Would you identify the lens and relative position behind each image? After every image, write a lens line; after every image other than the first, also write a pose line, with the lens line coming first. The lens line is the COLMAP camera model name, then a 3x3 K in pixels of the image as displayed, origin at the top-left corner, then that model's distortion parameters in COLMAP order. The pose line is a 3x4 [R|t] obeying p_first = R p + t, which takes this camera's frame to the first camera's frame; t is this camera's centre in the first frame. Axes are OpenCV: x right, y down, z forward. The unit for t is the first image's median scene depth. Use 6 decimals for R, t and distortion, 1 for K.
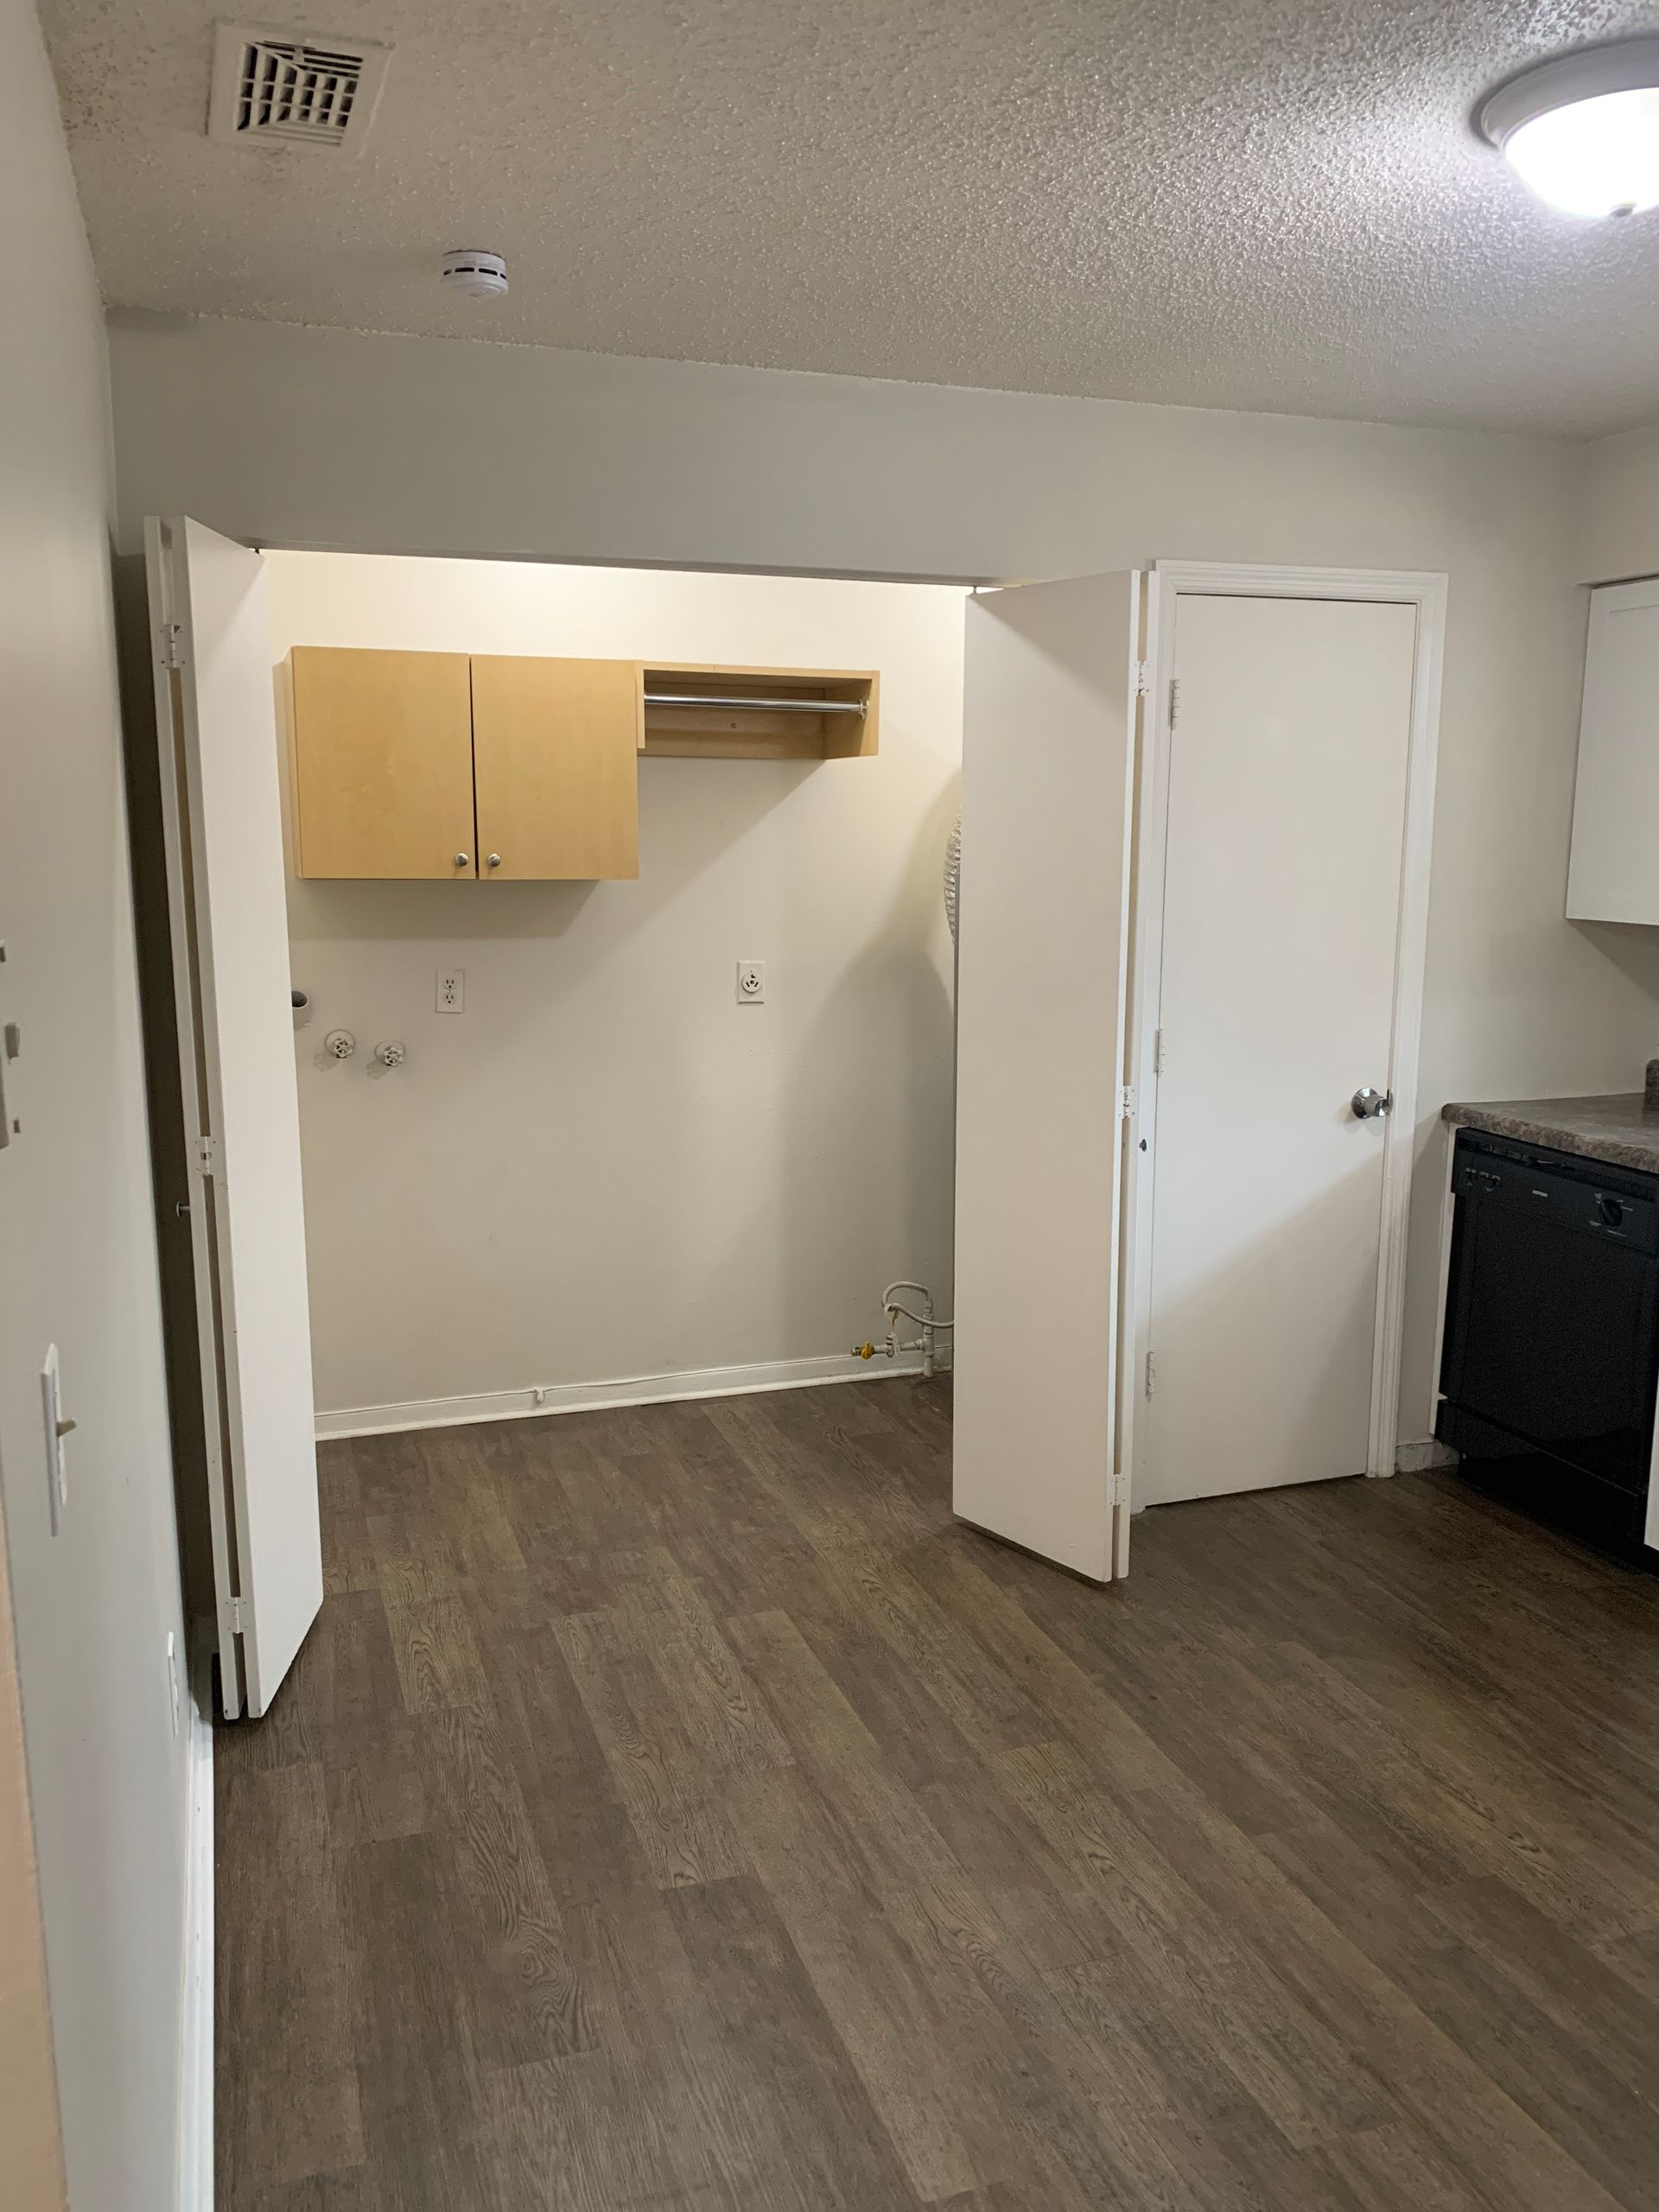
lens RADIAL K [[1739.7, 0, 827.5], [0, 1739.7, 1129.7], [0, 0, 1]] dist [0.009856, -0.001352]
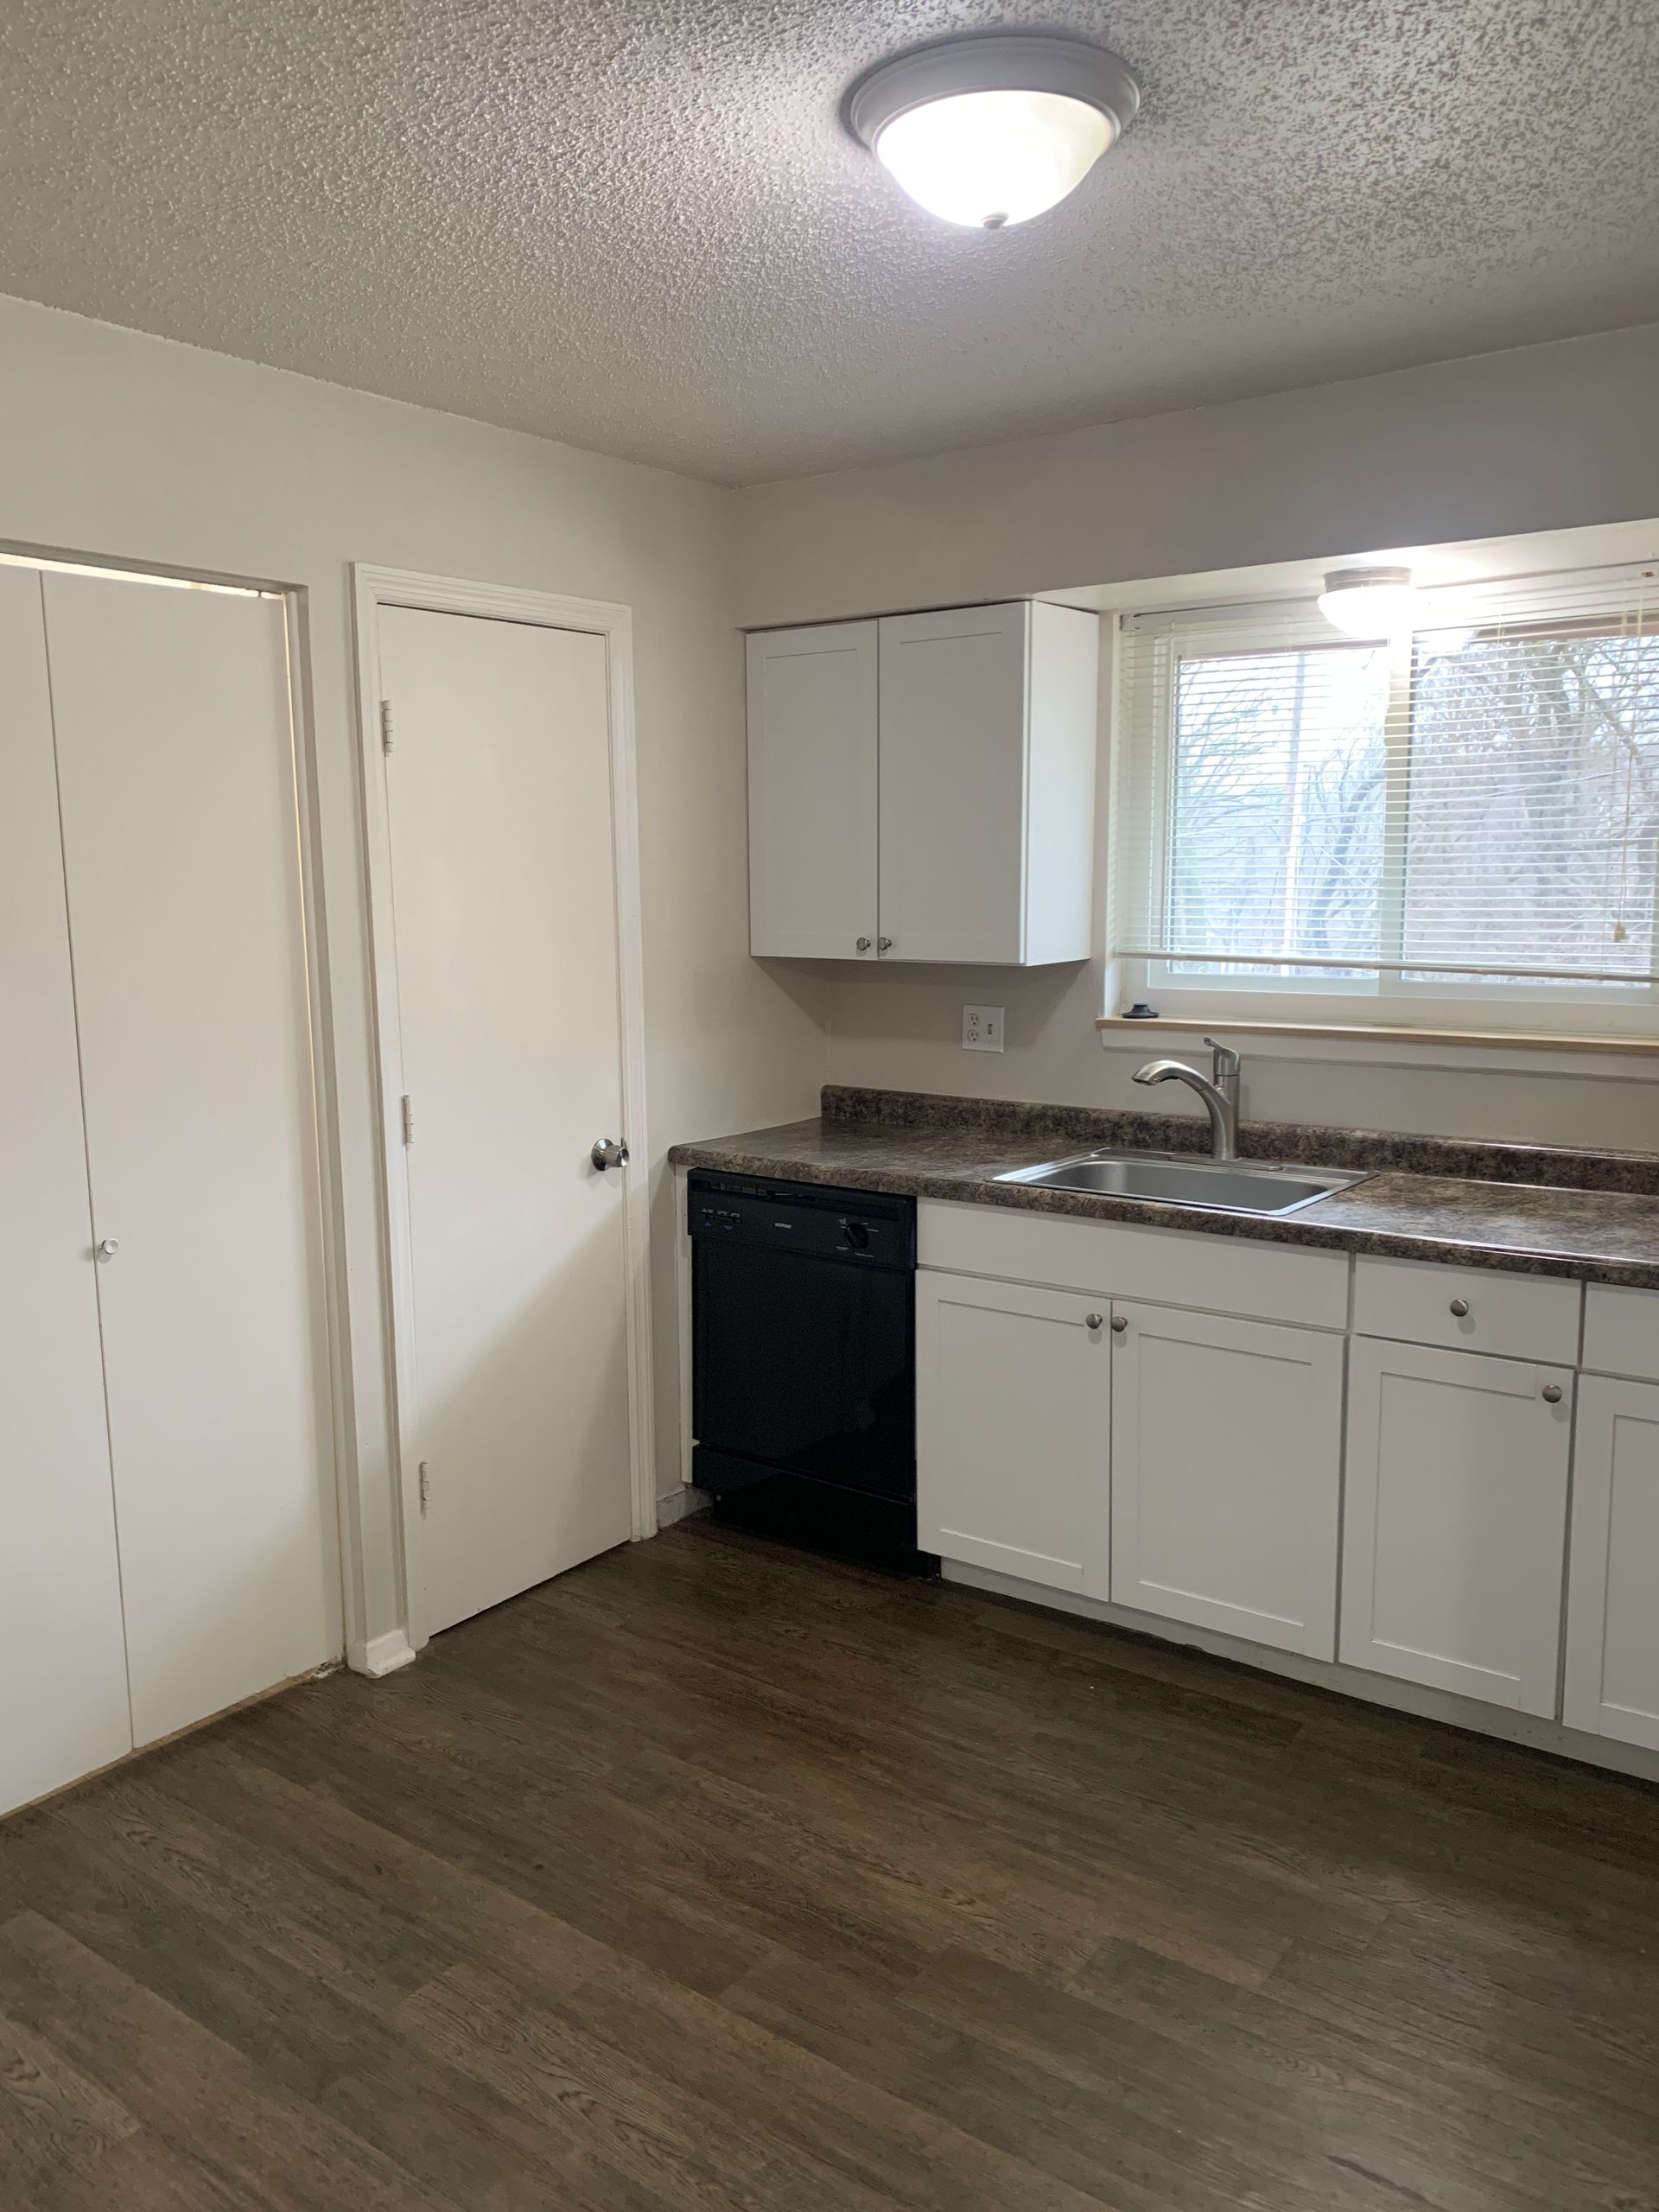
lens RADIAL K [[1698.3, 0, 808.8], [0, 1698.3, 1119.1], [0, 0, 1]] dist [0.017650, -0.017270]
pose [[0.827004, -0.092782, 0.554487, -0.122273], [0.109923, 0.993937, 0.002368, -0.026673], [-0.551345, 0.058993, 0.832189, 0.180601]]
